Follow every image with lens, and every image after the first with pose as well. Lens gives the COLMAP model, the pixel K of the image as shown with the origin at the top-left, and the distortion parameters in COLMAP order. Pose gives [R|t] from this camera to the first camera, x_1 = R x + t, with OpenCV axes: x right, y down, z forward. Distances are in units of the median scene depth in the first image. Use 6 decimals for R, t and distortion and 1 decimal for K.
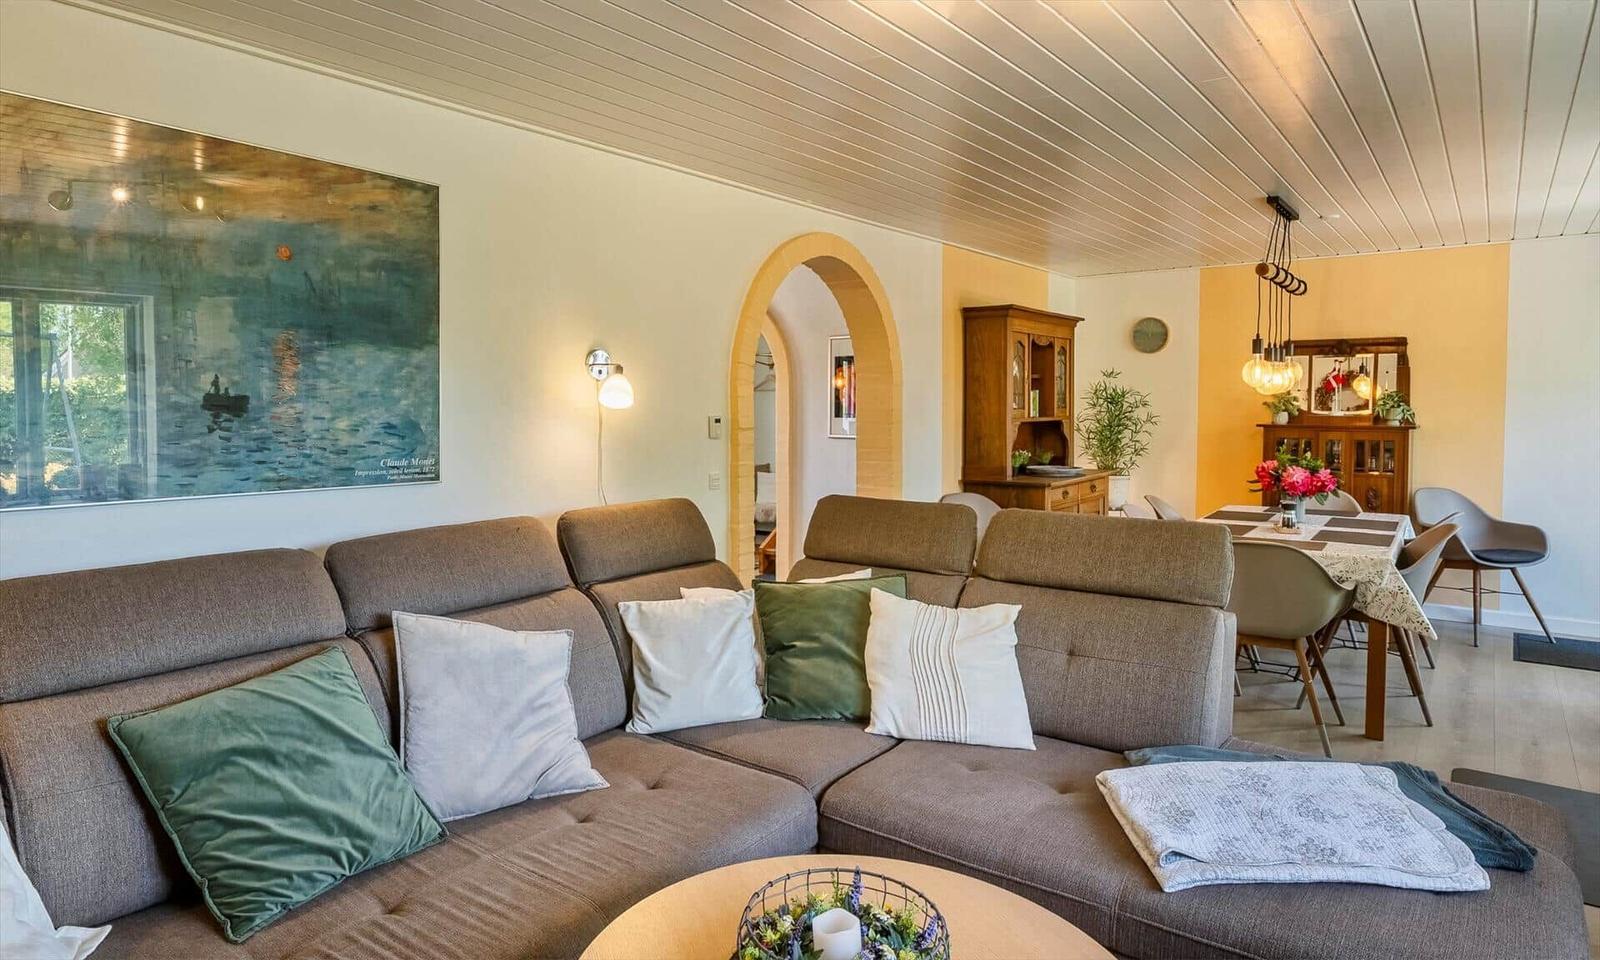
lens RADIAL K [[940.8, 0, 800.1], [0, 940.8, 422.6], [0, 0, 1]] dist [0.000075, 0.000460]
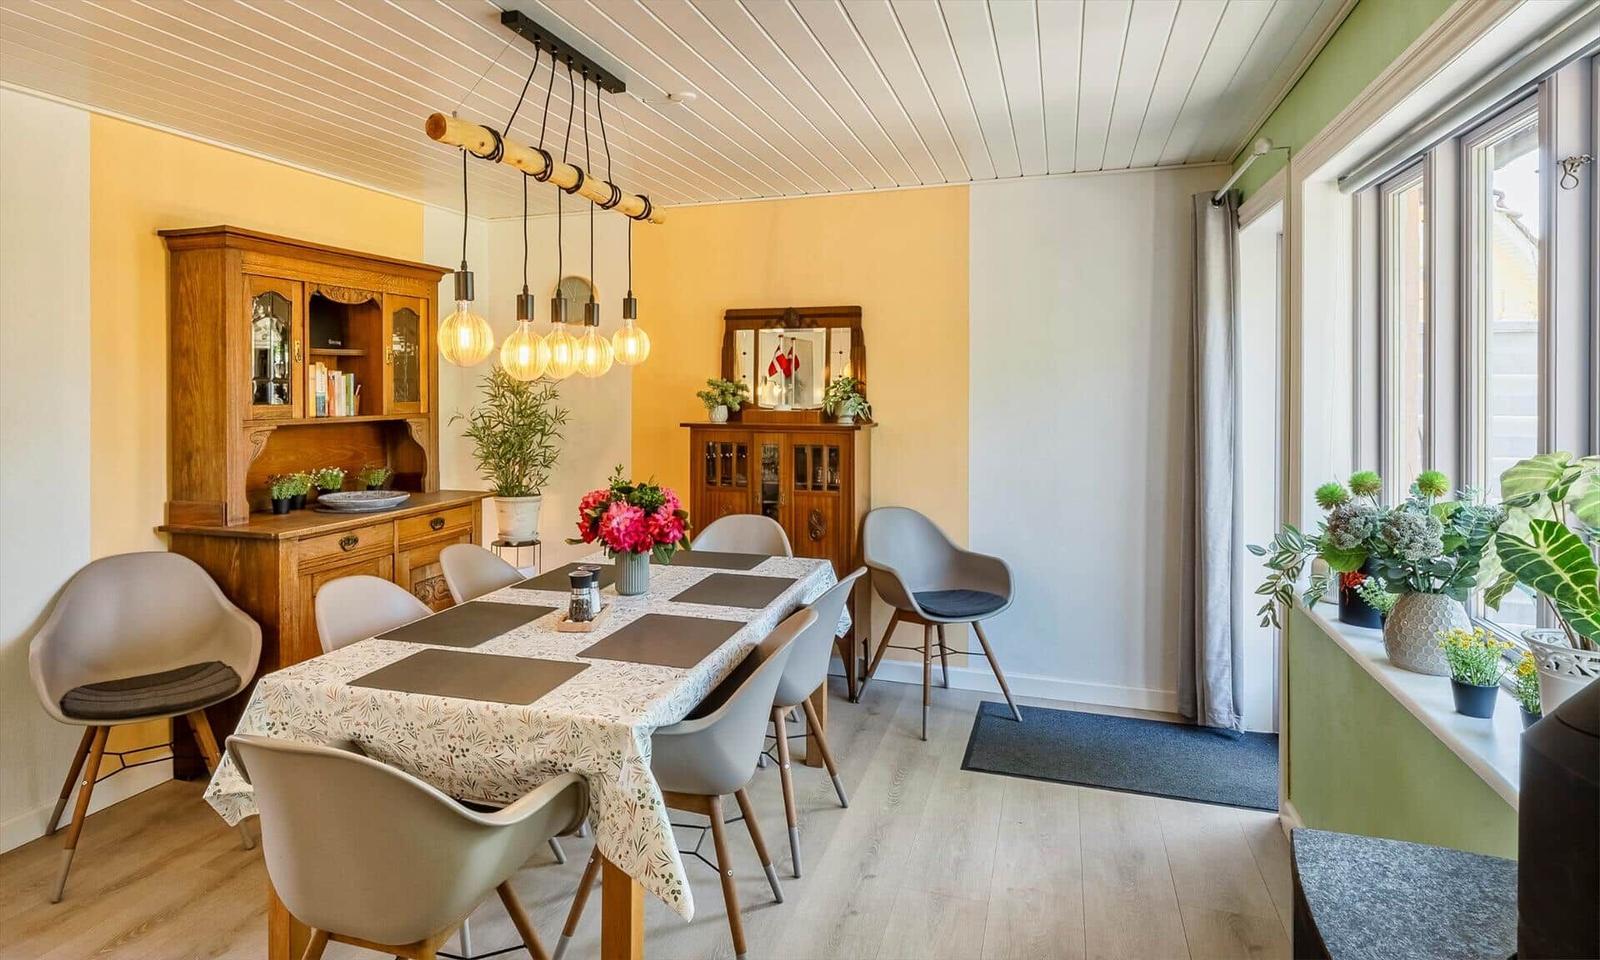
lens RADIAL K [[863.6, 0, 802.3], [0, 863.6, 361.7], [0, 0, 1]] dist [0.005306, 0.001662]
pose [[0.944587, 0.011194, 0.328071, 0.375320], [0.006836, 0.998531, -0.053751, -0.009531], [-0.328191, 0.053015, 0.943123, 0.367461]]
